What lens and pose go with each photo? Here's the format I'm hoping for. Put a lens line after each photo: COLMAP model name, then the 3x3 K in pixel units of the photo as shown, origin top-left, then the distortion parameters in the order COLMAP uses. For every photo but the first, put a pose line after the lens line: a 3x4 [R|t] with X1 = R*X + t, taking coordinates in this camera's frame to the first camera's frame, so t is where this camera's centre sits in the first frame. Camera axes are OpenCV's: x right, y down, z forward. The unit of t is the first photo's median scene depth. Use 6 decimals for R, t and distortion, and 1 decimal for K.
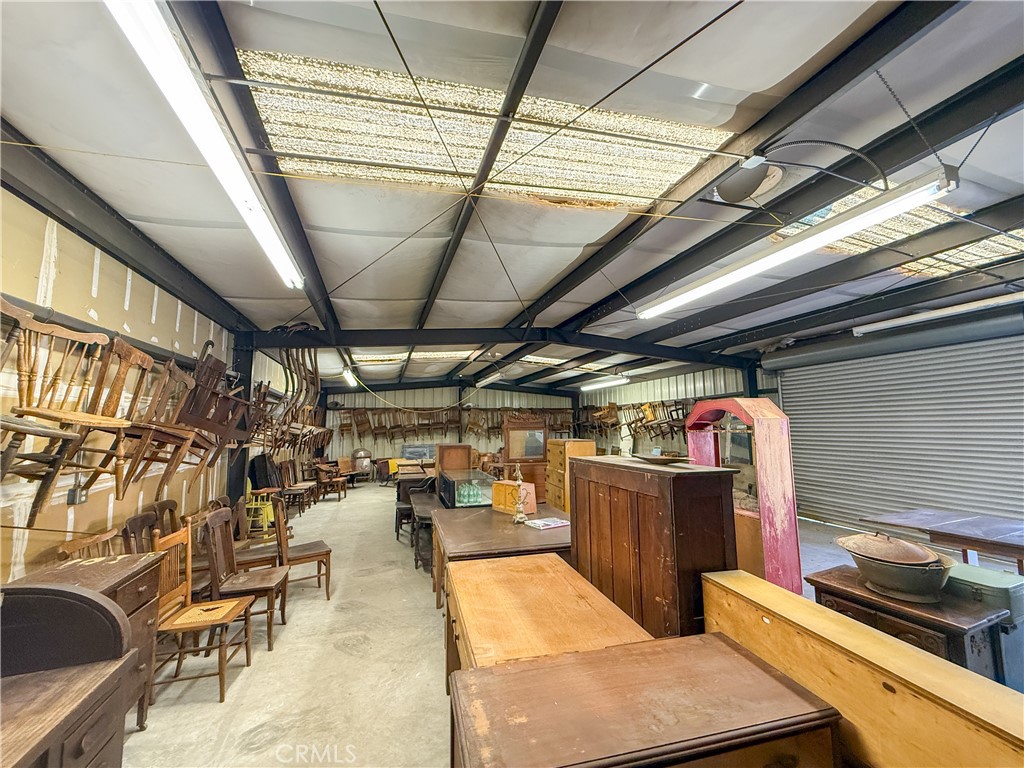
lens RADIAL K [[405.4, 0, 512.0], [0, 405.4, 384.0], [0, 0, 1]] dist [0.002645, 0.000072]
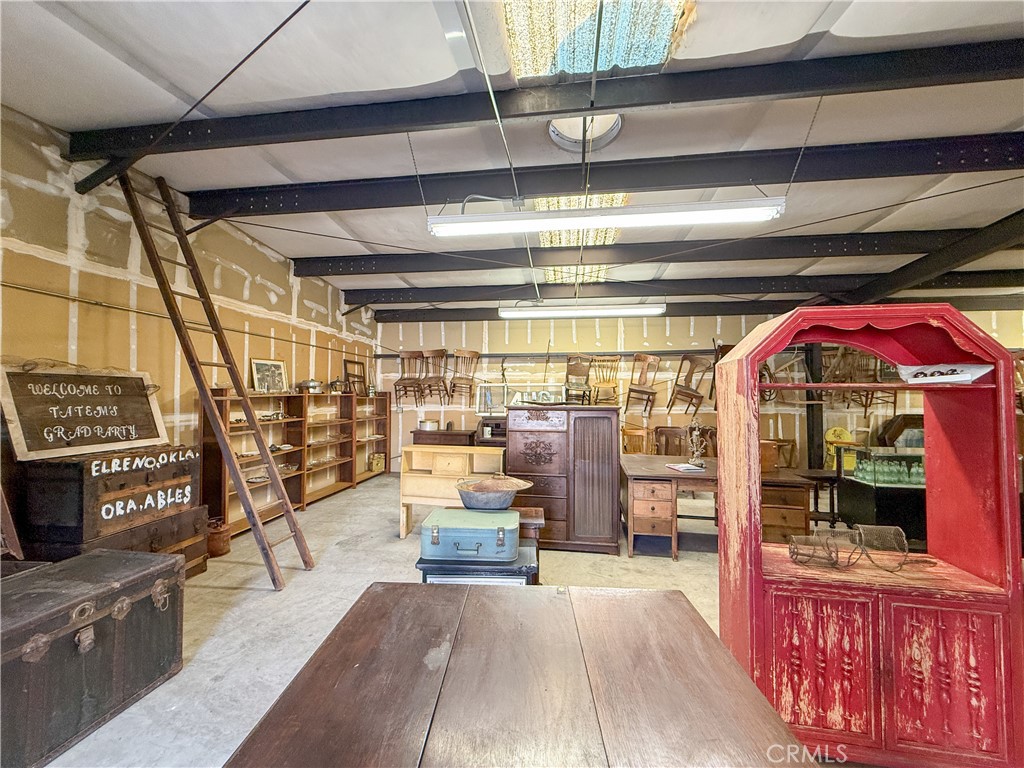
lens RADIAL K [[405.4, 0, 512.0], [0, 405.4, 384.0], [0, 0, 1]] dist [0.002645, 0.000072]
pose [[0.443738, 0.033266, 0.895539, -0.218588], [-0.102853, 0.994598, 0.014018, 0.066811], [-0.890235, -0.098329, 0.444762, 0.465706]]
